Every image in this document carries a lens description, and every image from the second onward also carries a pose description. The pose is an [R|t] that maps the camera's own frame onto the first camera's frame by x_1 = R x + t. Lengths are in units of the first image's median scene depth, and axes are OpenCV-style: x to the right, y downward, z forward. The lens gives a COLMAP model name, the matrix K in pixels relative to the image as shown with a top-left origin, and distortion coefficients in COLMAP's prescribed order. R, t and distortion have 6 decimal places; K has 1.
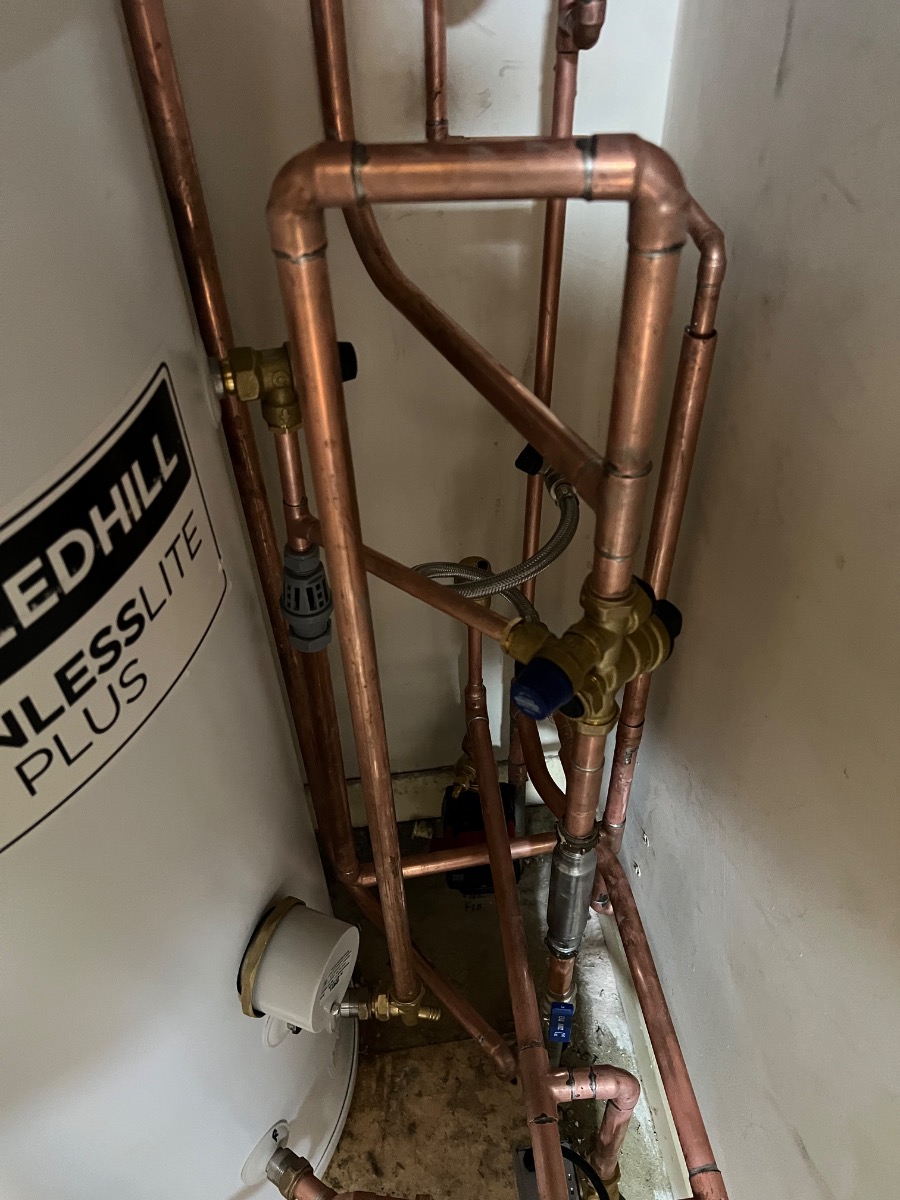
lens RADIAL K [[897.2, 0, 449.2], [0, 897.2, 605.1], [0, 0, 1]] dist [0.042527, -0.067089]
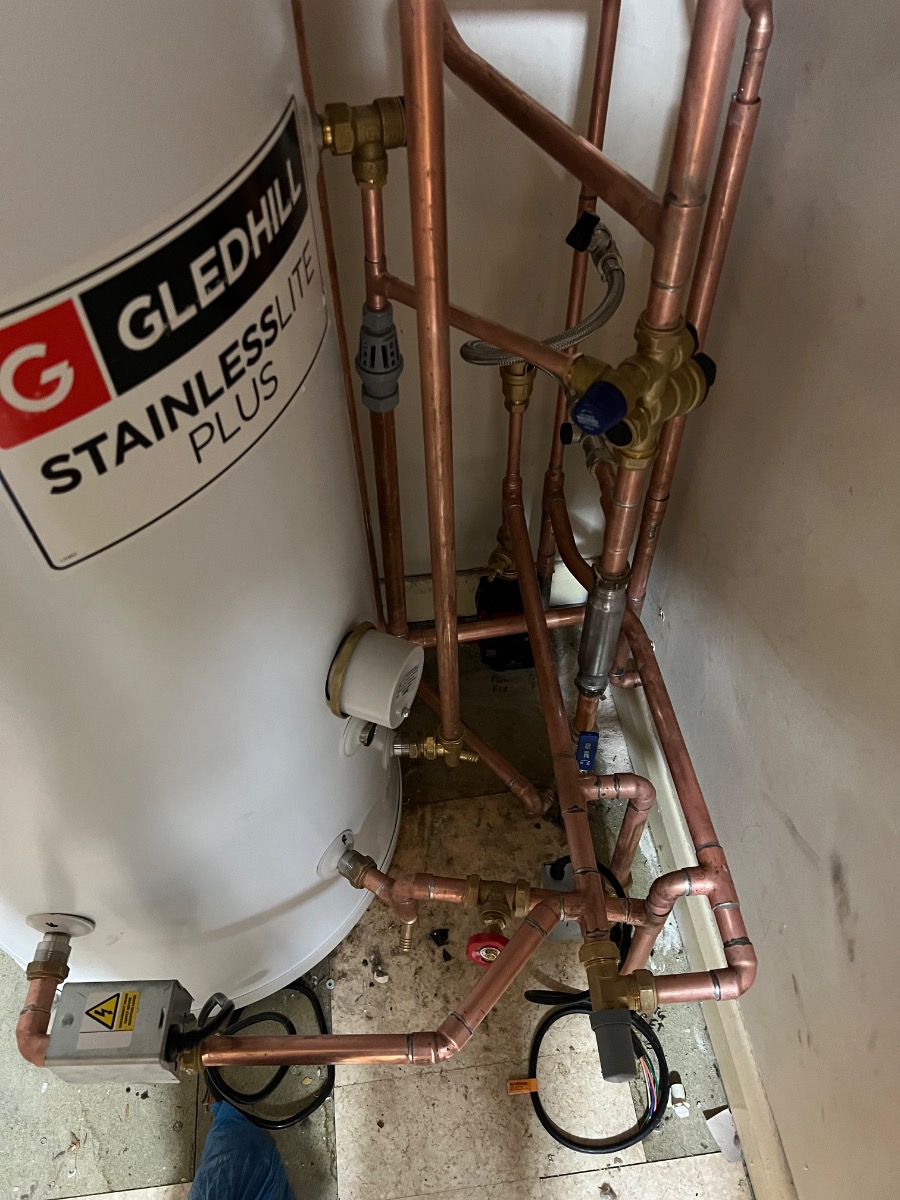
lens RADIAL K [[897.2, 0, 444.0], [0, 897.2, 605.7], [0, 0, 1]] dist [0.042527, -0.067089]
pose [[0.999962, 0.007876, -0.003607, -0.077174], [-0.007305, 0.990492, 0.137378, 0.153455], [0.004655, -0.137346, 0.990512, -0.169583]]
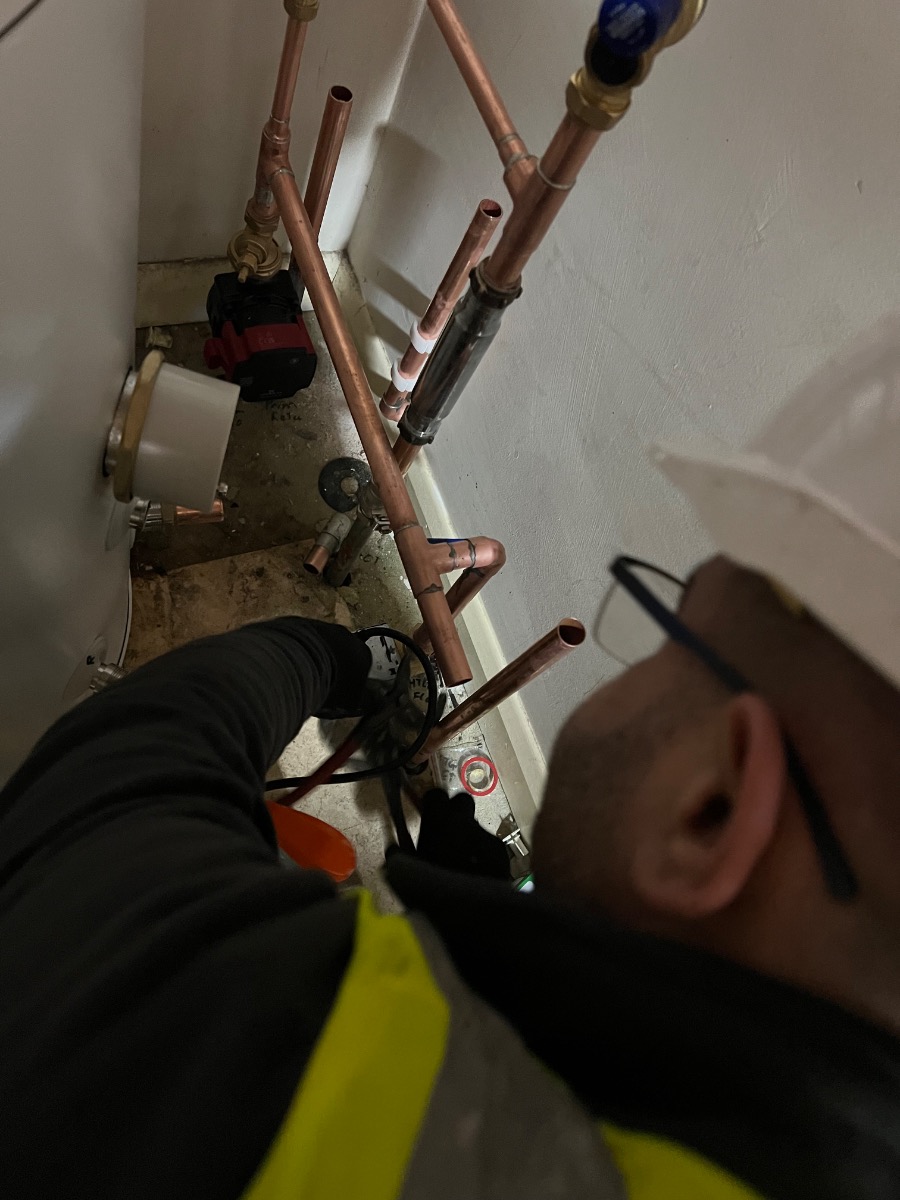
lens RADIAL K [[897.2, 0, 443.3], [0, 897.2, 596.7], [0, 0, 1]] dist [0.042527, -0.067089]
pose [[0.907185, -0.101049, 0.408416, -0.321735], [-0.088596, 0.903082, 0.420231, 0.187994], [-0.411297, -0.417411, 0.810310, 0.228647]]
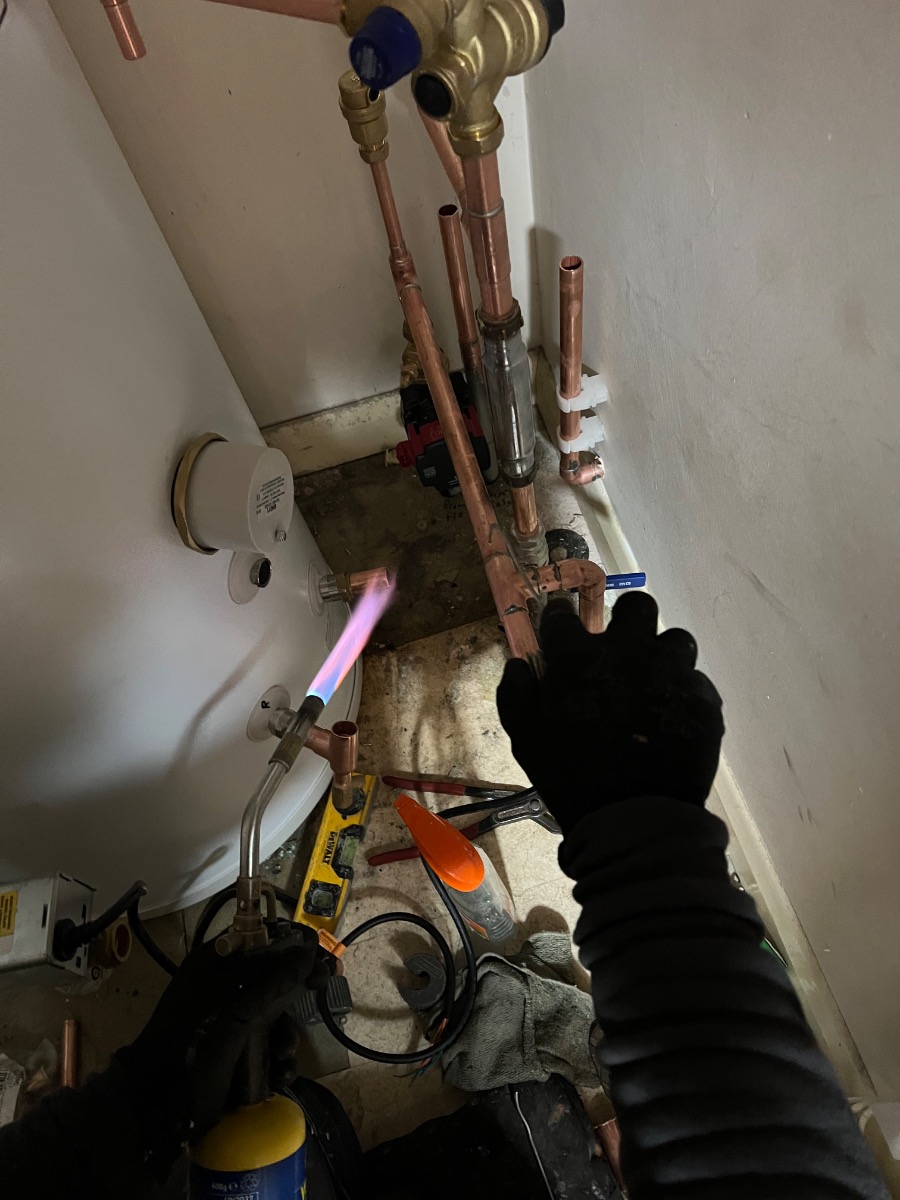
lens RADIAL K [[897.2, 0, 456.3], [0, 897.2, 593.0], [0, 0, 1]] dist [0.042527, -0.067089]
pose [[0.985469, -0.167614, -0.027489, 0.081642], [0.168937, 0.950449, 0.260974, 0.300698], [-0.017616, -0.261825, 0.964954, 0.005331]]
